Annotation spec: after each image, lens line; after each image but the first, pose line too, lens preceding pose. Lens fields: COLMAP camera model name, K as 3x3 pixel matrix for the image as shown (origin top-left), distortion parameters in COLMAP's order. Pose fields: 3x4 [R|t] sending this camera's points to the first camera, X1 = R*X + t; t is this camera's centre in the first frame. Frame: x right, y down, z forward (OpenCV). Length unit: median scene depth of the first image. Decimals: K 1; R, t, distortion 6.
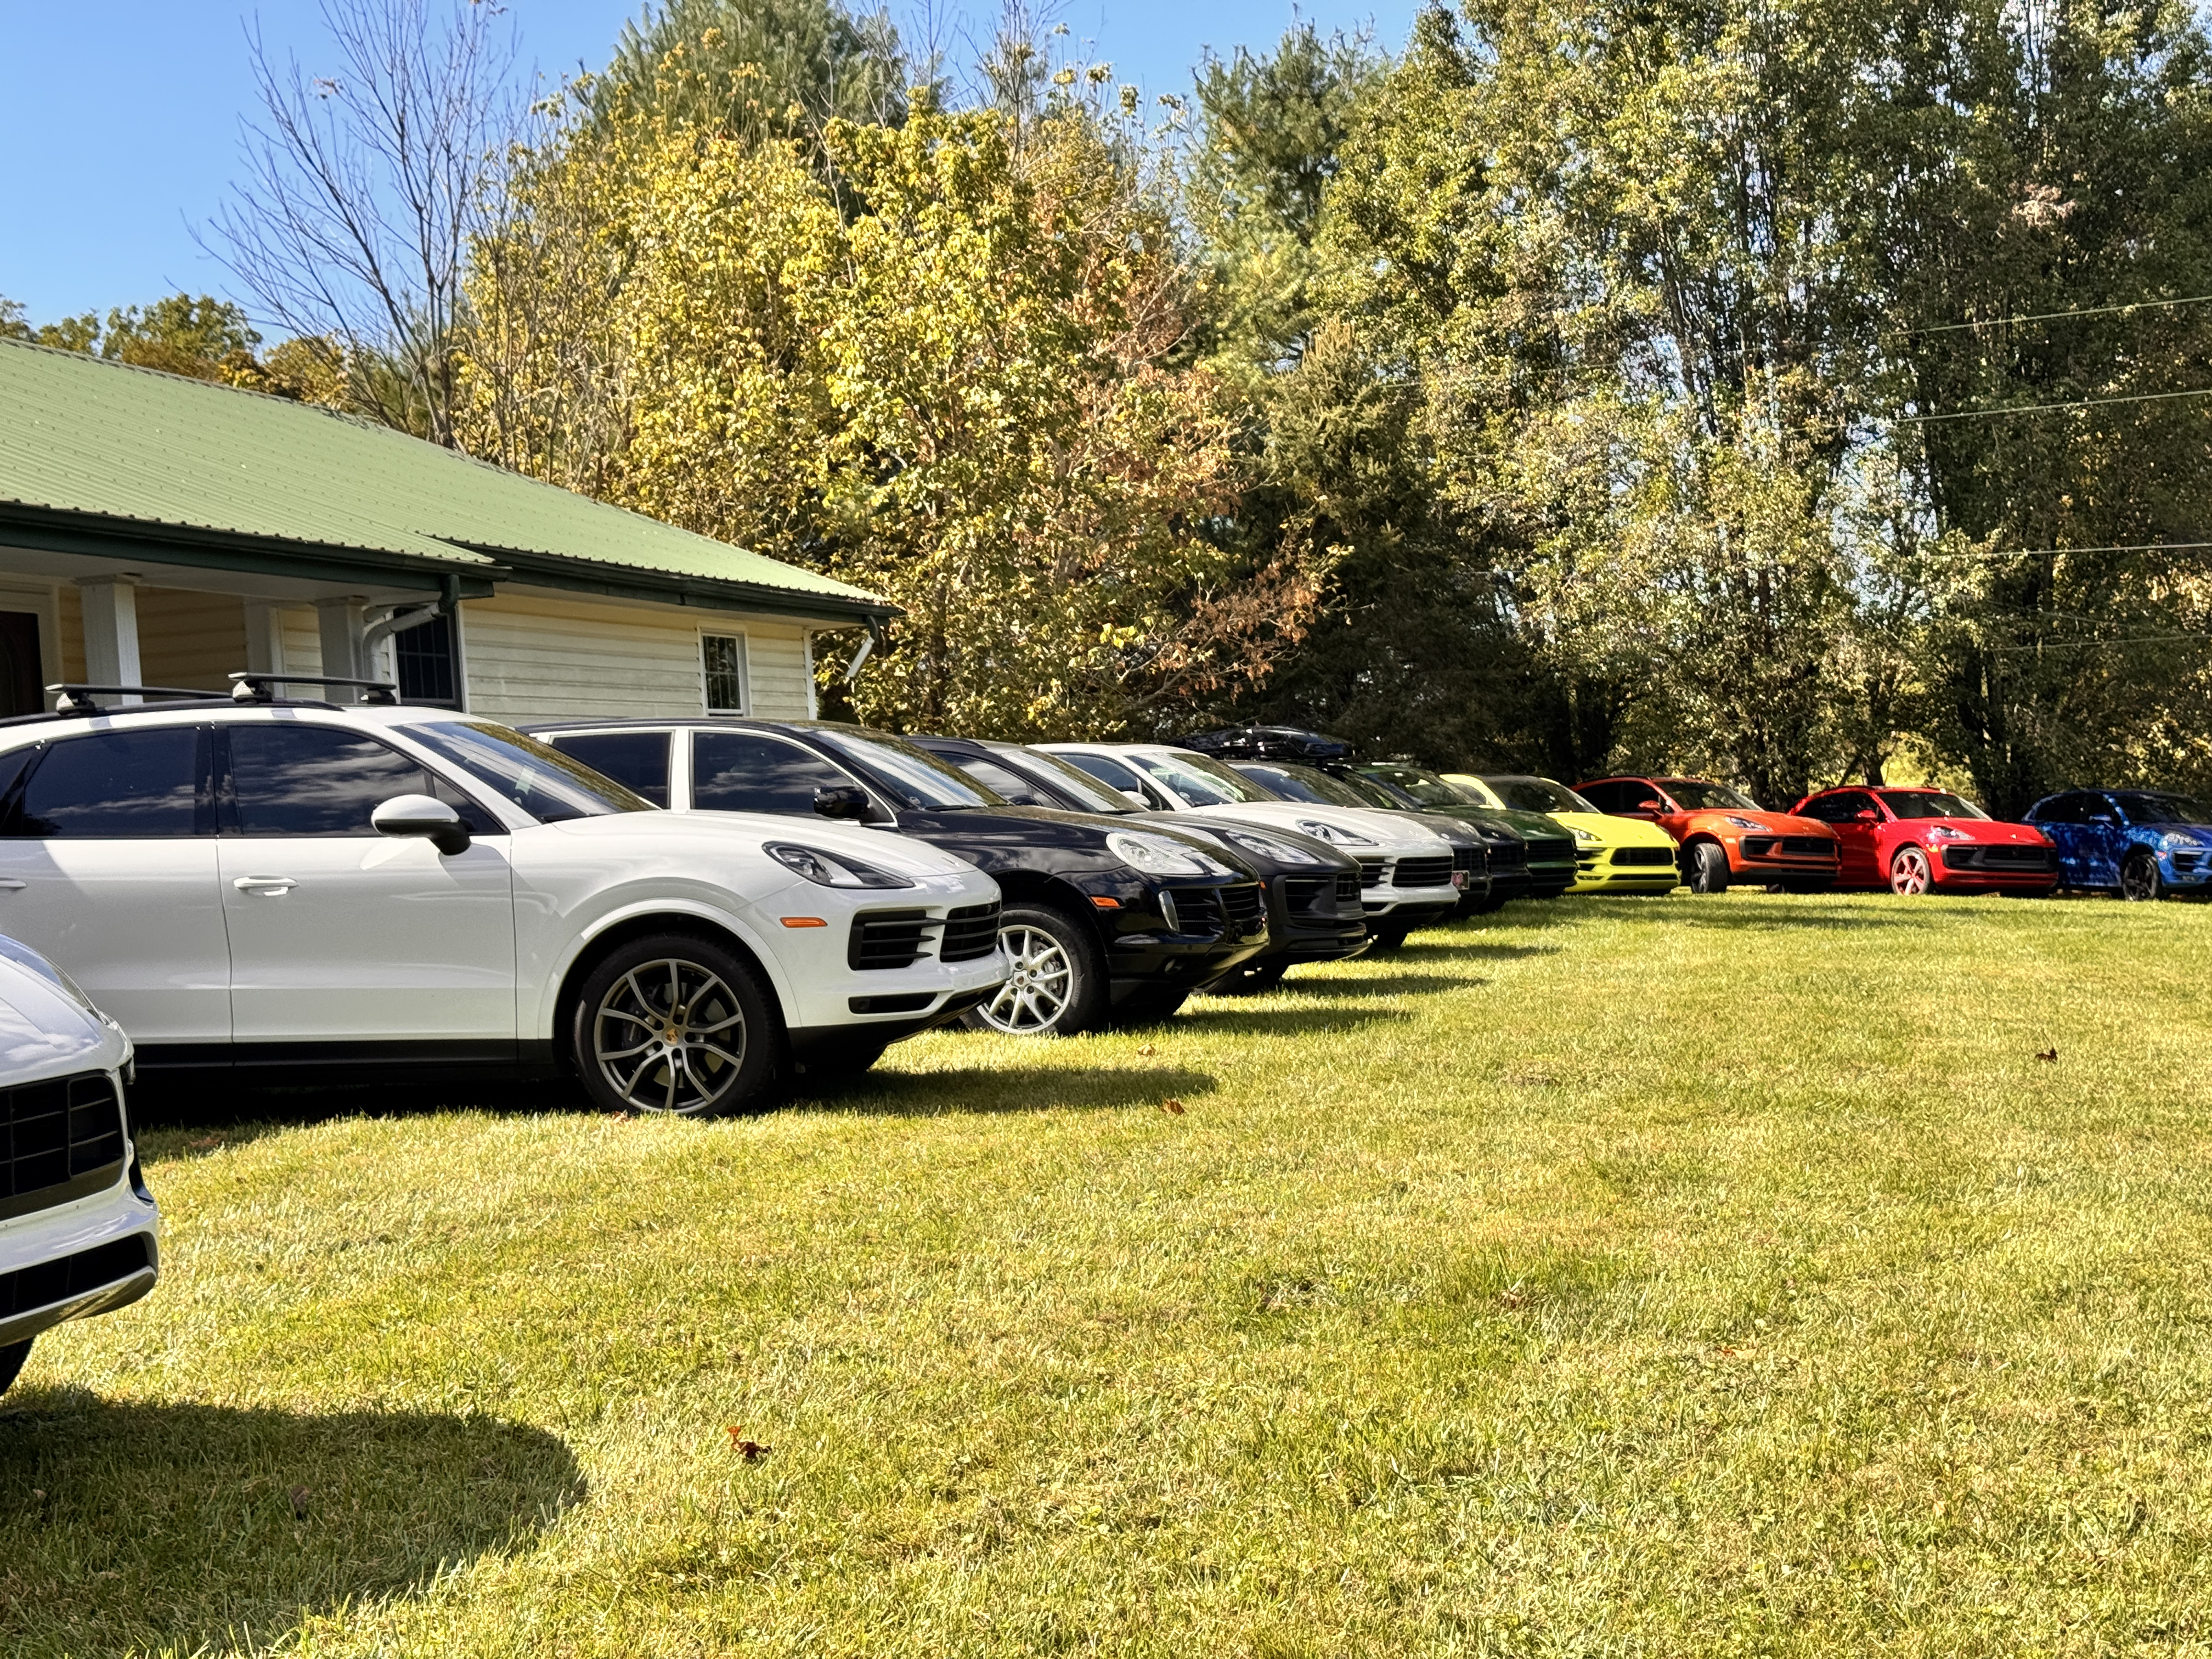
lens RADIAL K [[3100.3, 0, 1086.9], [0, 3100.3, 843.6], [0, 0, 1]] dist [0.078931, 0.000000]
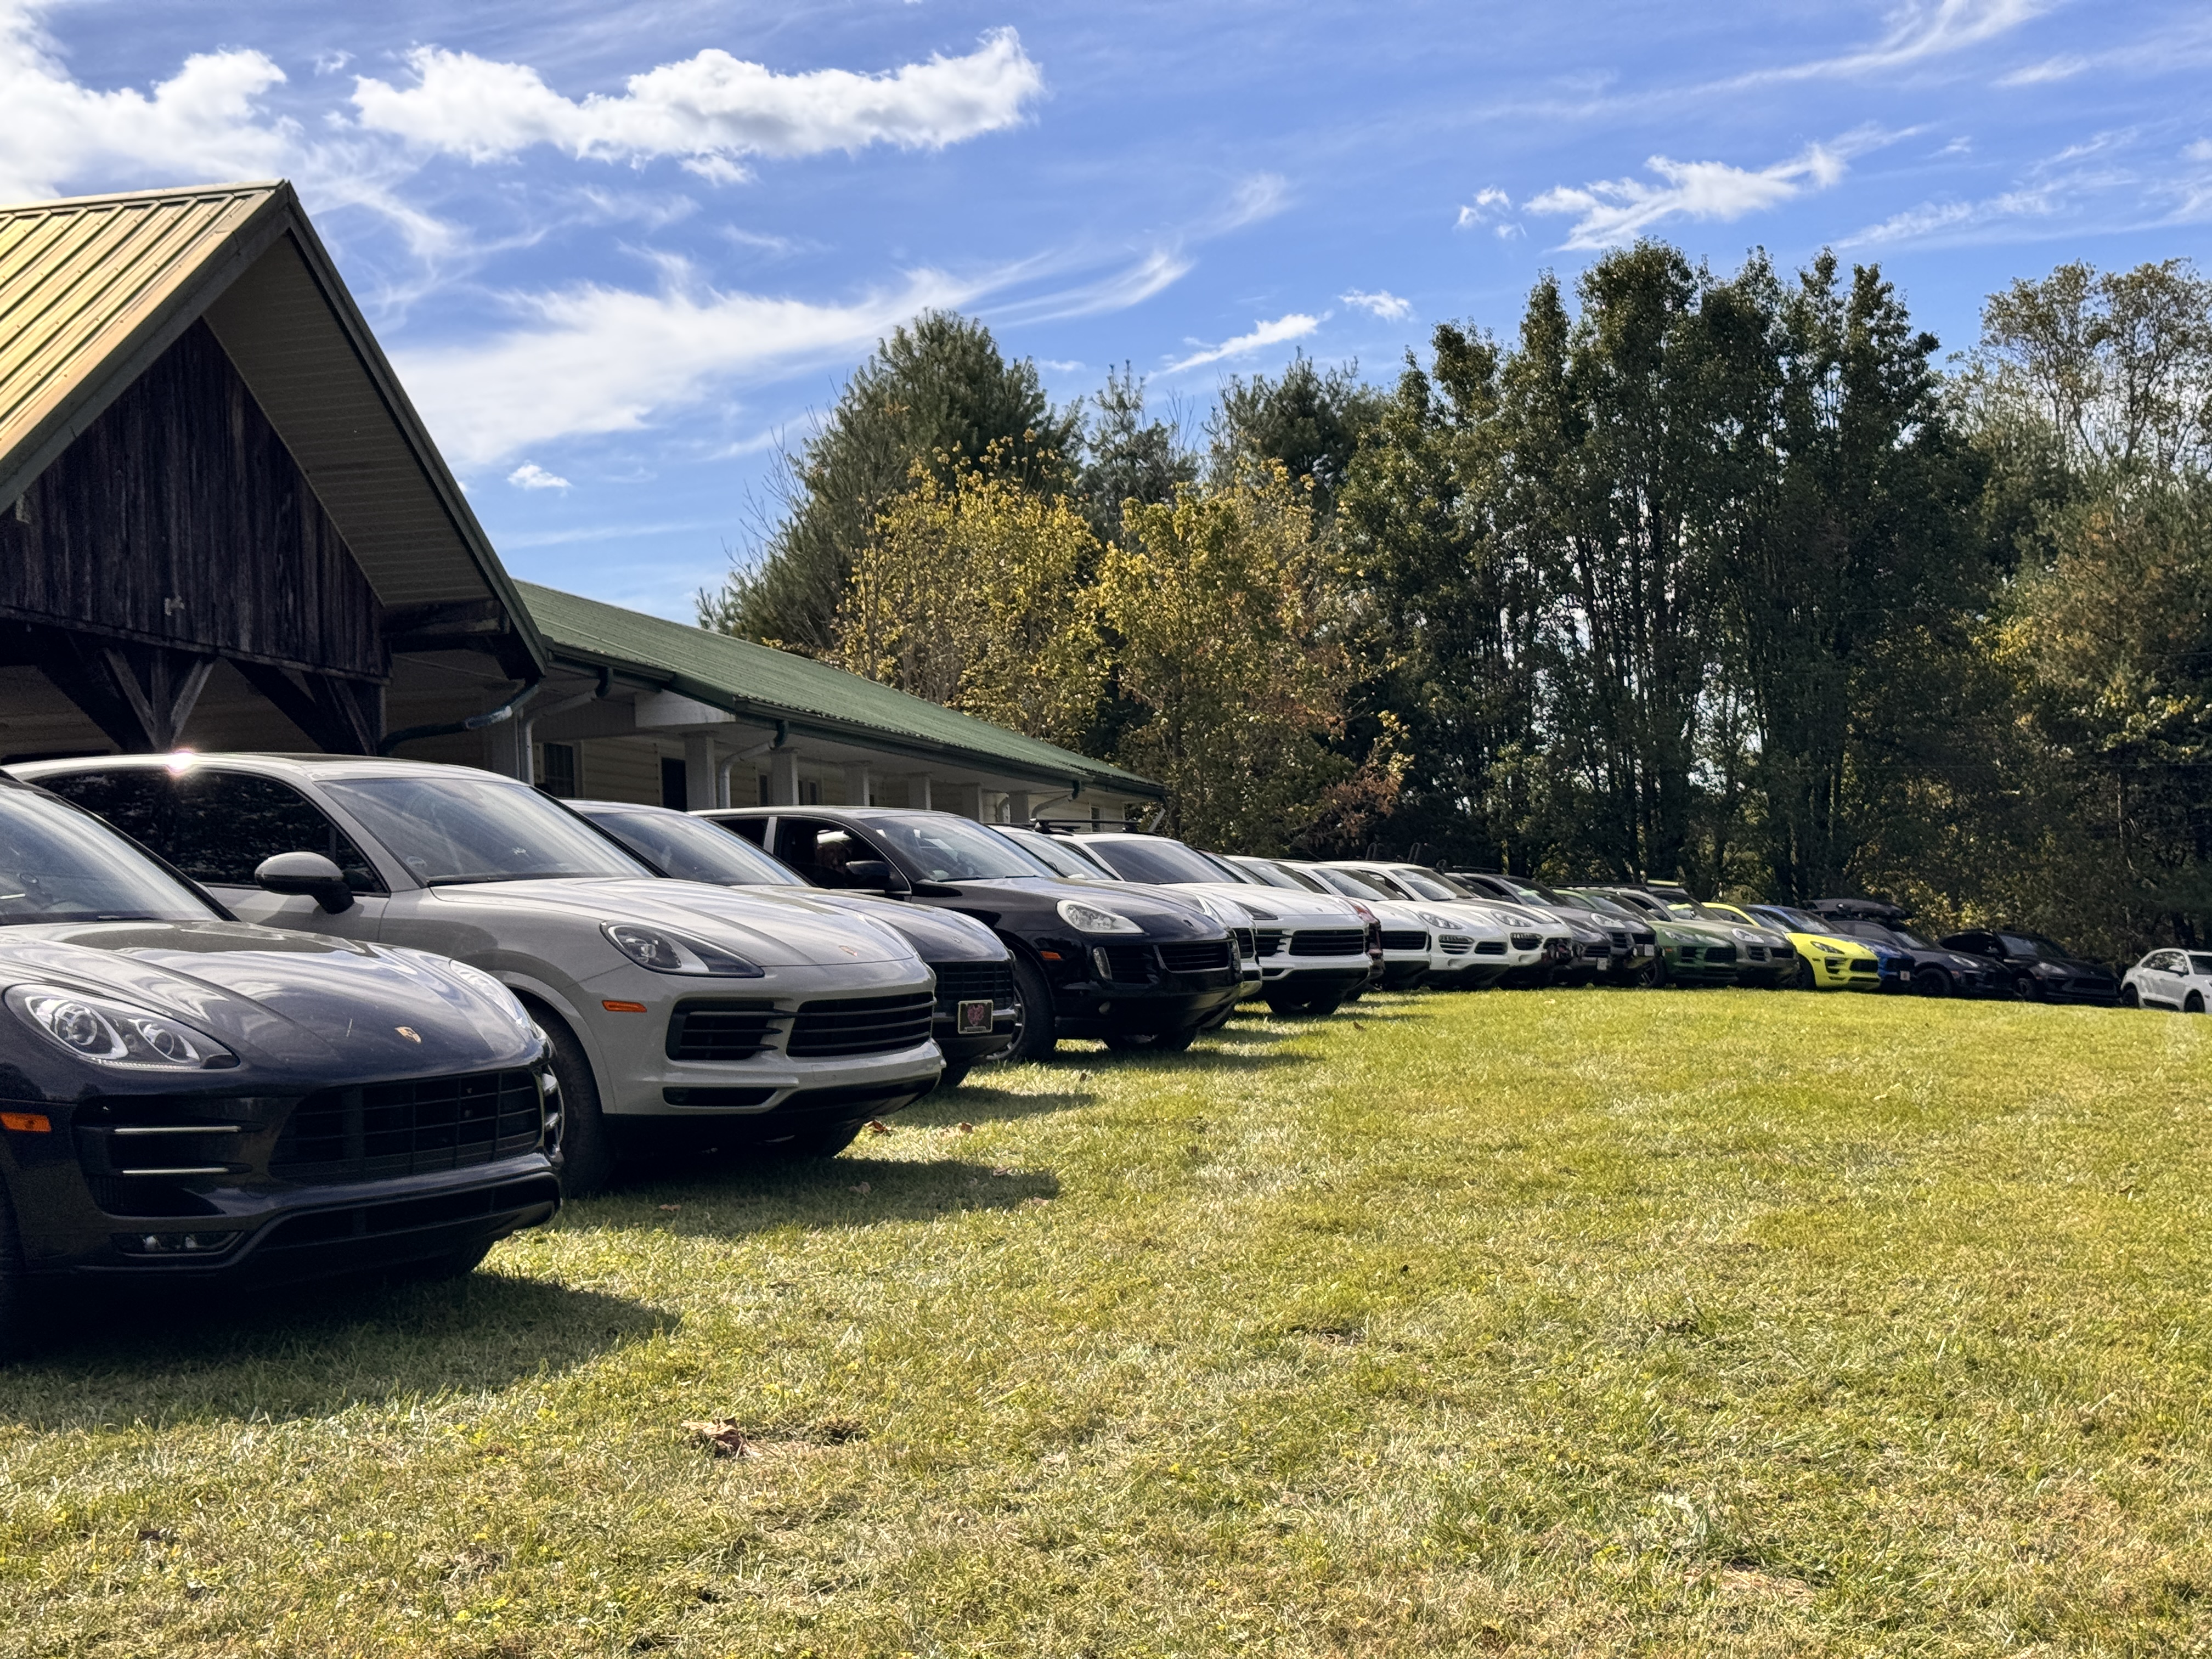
lens RADIAL K [[3100.3, 0, 1012.1], [0, 3100.3, 793.7], [0, 0, 1]] dist [0.078931, 0.000000]
pose [[0.998557, 0.029342, 0.044986, -0.122924], [-0.026196, 0.997272, -0.069006, 0.027260], [-0.046888, 0.067728, 0.996601, -0.372079]]
